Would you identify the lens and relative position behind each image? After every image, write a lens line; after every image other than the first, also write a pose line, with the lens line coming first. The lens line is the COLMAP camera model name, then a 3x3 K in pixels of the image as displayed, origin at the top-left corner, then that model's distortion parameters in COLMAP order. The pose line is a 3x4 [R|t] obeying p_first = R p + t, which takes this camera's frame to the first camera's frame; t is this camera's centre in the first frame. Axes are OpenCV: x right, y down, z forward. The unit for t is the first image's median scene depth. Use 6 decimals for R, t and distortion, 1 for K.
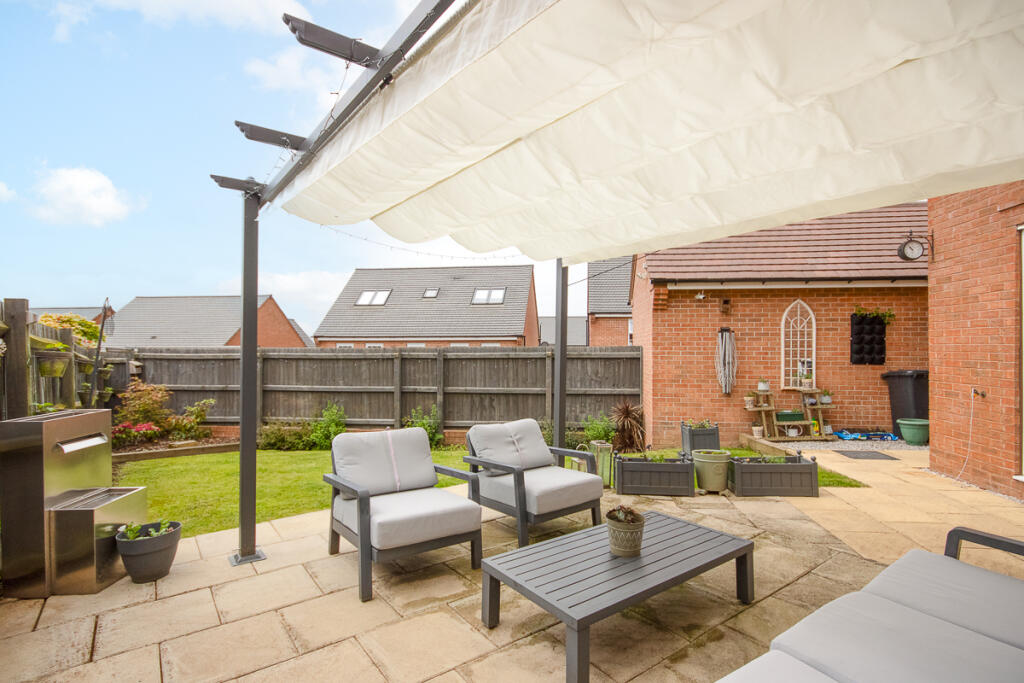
lens RADIAL K [[504.9, 0, 527.0], [0, 504.9, 339.2], [0, 0, 1]] dist [-0.001474, -0.000129]
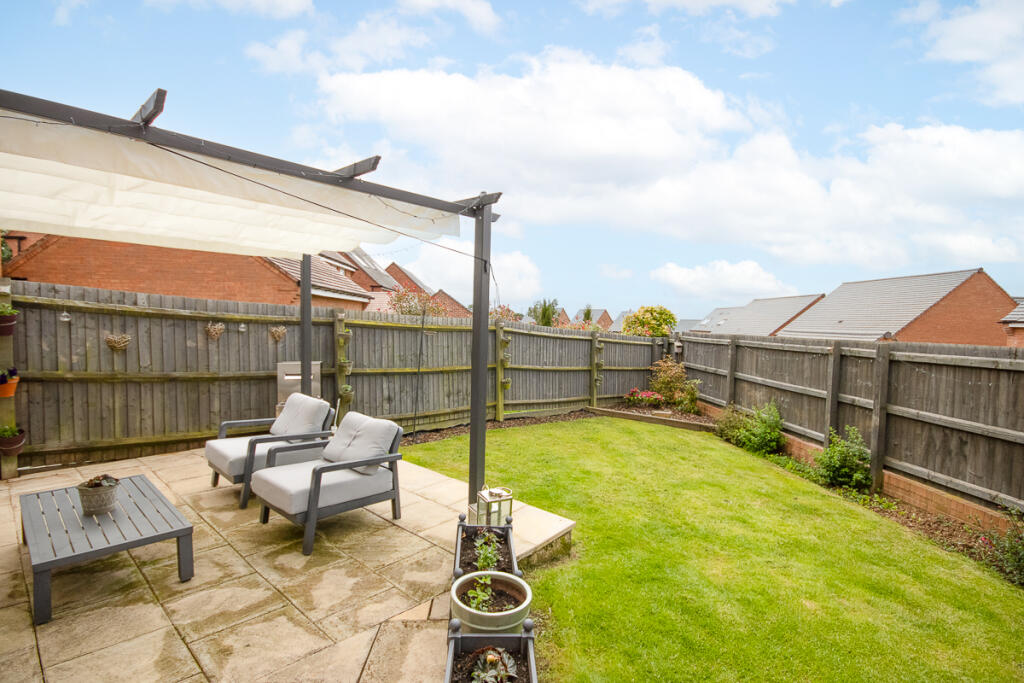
lens RADIAL K [[504.9, 0, 527.0], [0, 504.9, 339.2], [0, 0, 1]] dist [-0.001474, -0.000129]
pose [[0.170318, 0.038856, -0.984623, 0.382853], [-0.004512, 0.999243, 0.038653, -0.010514], [0.985379, -0.002140, 0.170364, 0.438727]]
